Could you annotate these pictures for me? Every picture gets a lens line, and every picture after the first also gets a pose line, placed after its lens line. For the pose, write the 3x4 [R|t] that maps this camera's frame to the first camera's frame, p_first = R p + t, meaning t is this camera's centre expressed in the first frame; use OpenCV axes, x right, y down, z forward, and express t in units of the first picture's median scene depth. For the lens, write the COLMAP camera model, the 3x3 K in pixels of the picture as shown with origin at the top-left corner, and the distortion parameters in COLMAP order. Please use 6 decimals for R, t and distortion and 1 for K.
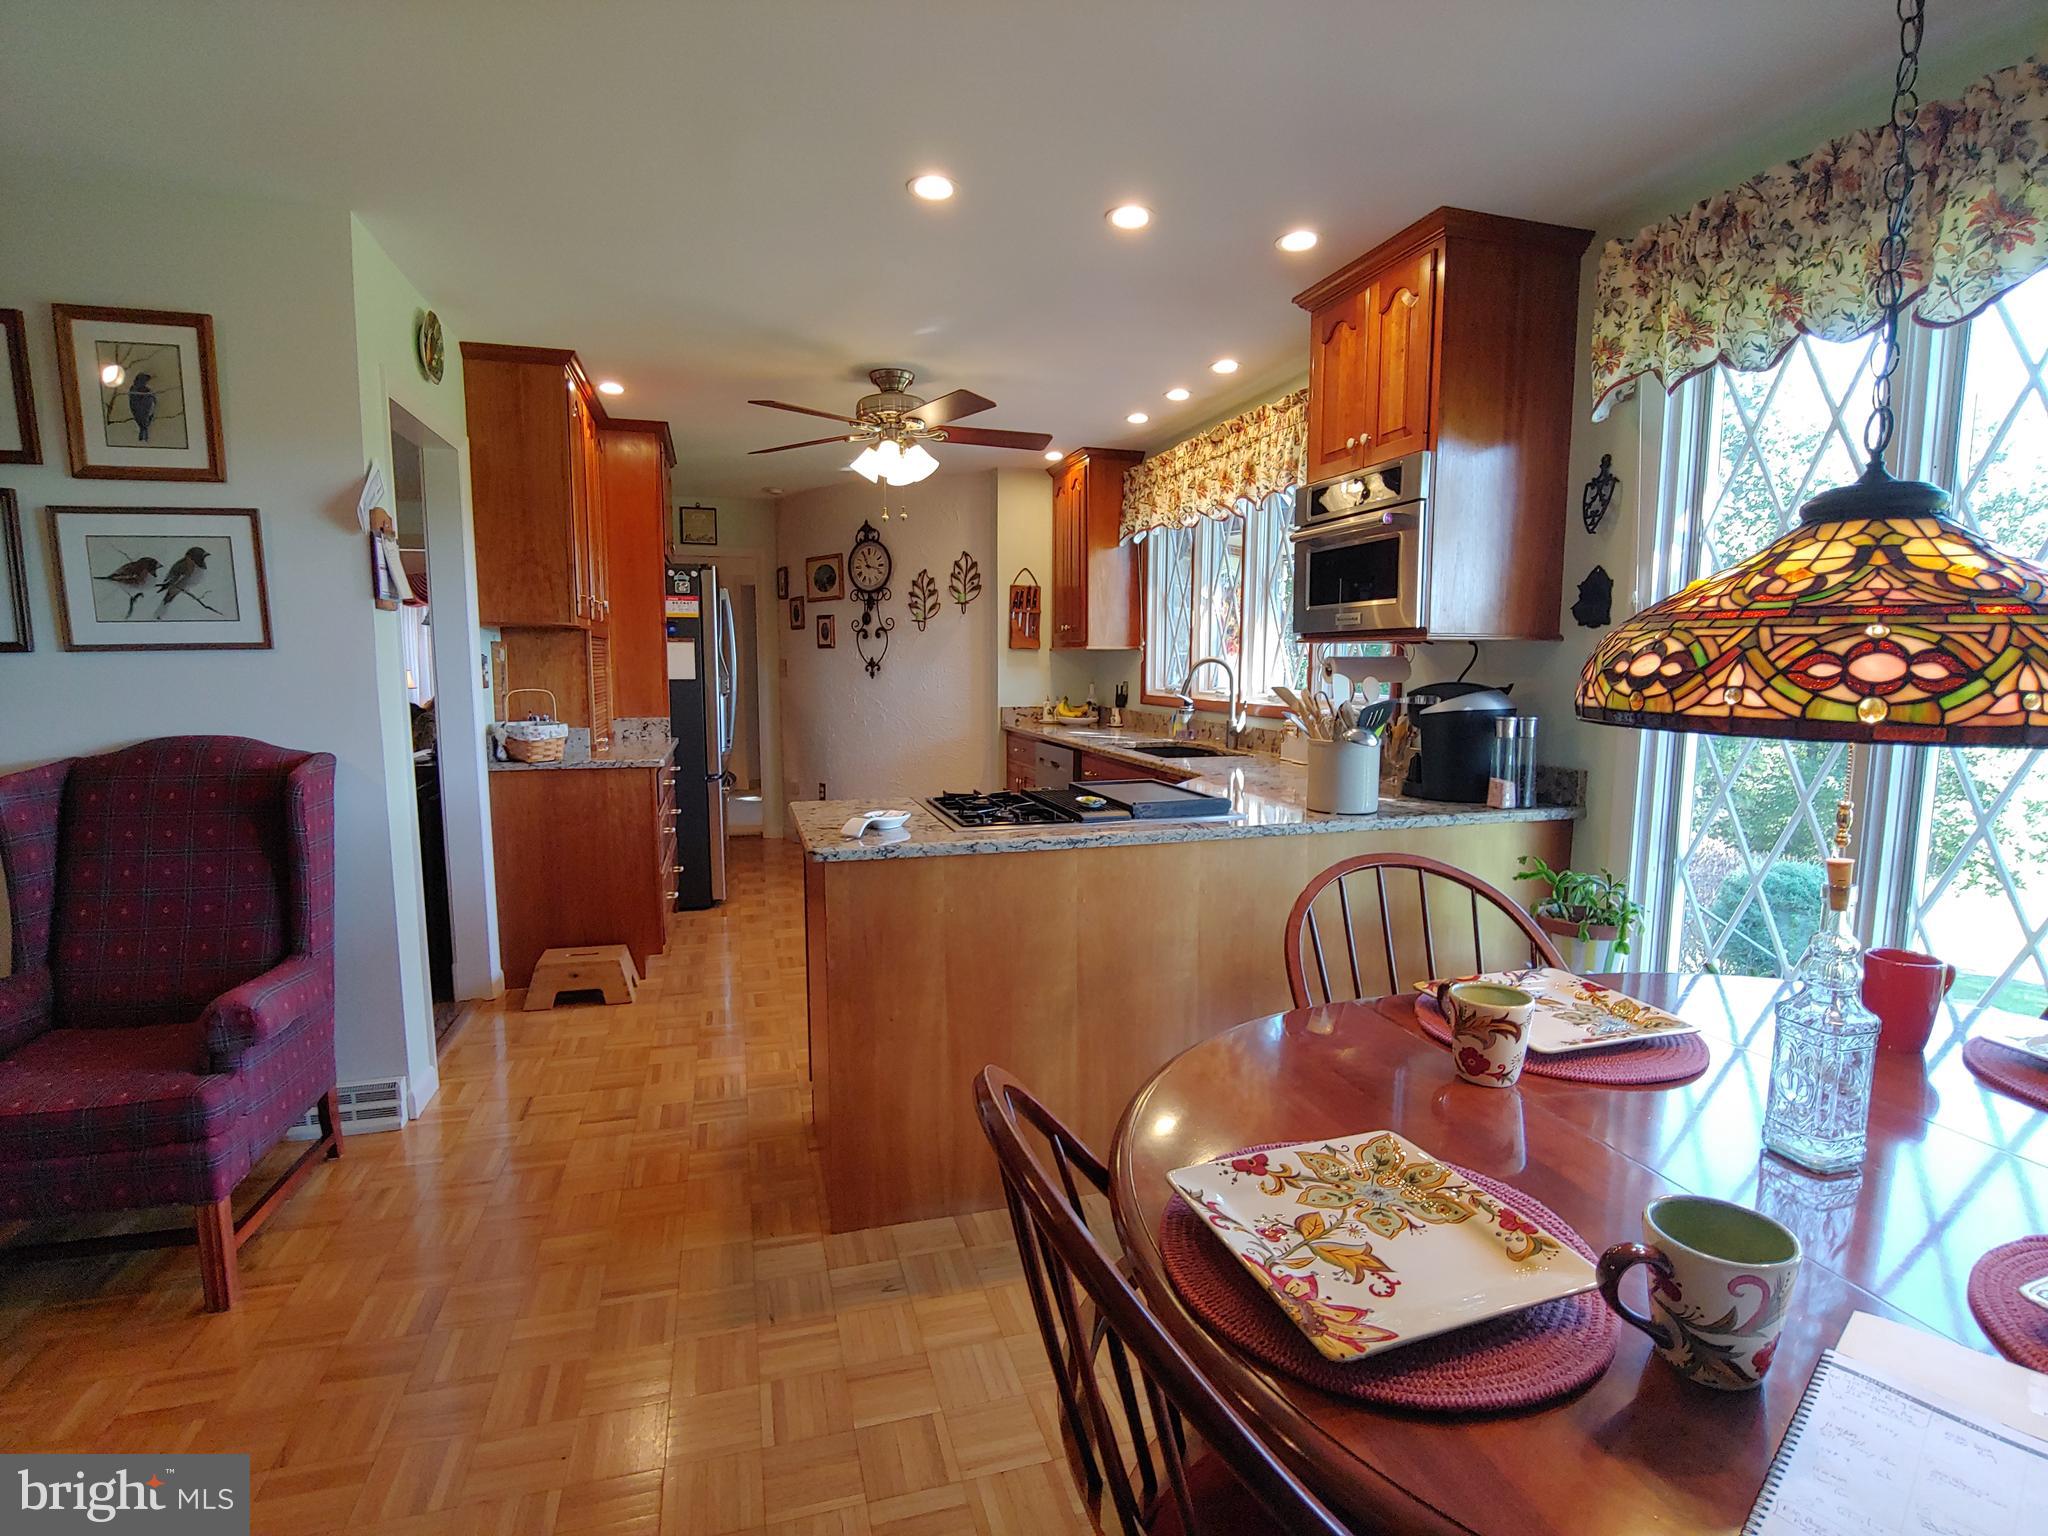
lens RADIAL K [[968.3, 0, 1020.3], [0, 968.3, 770.2], [0, 0, 1]] dist [-0.020410, -0.000386]
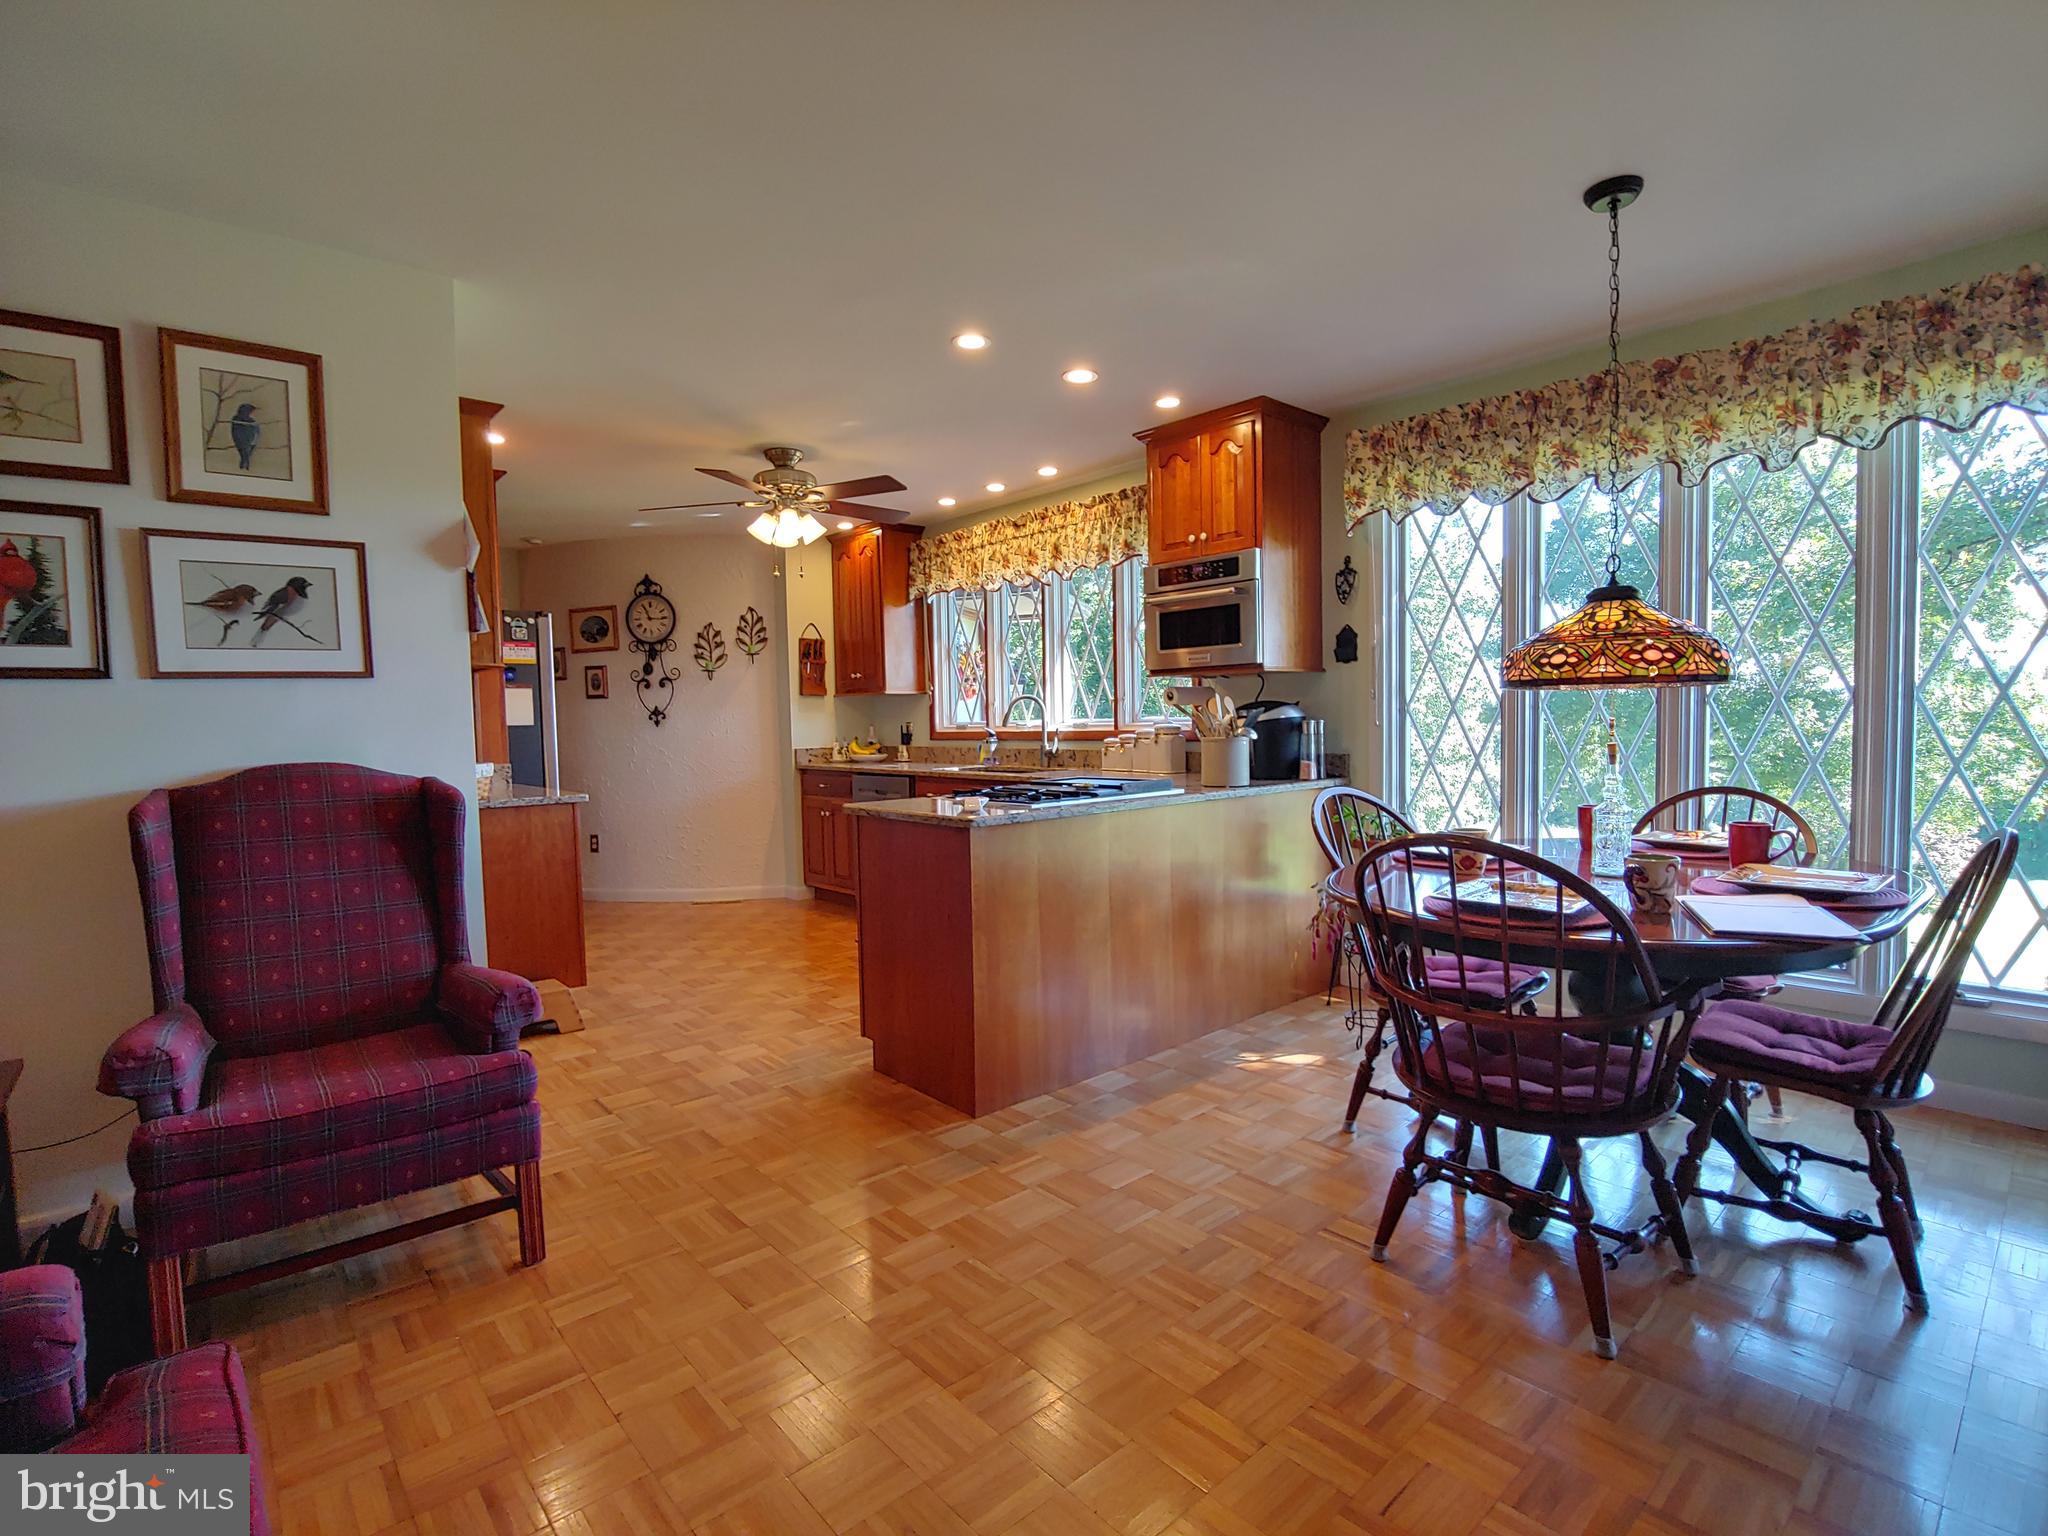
lens RADIAL K [[968.3, 0, 1025.3], [0, 968.3, 768.7], [0, 0, 1]] dist [-0.020410, -0.000386]
pose [[0.906904, -0.041901, 0.419249, -0.559849], [0.069317, 0.996322, -0.050369, 0.068143], [-0.415597, 0.074741, 0.906473, -0.209428]]
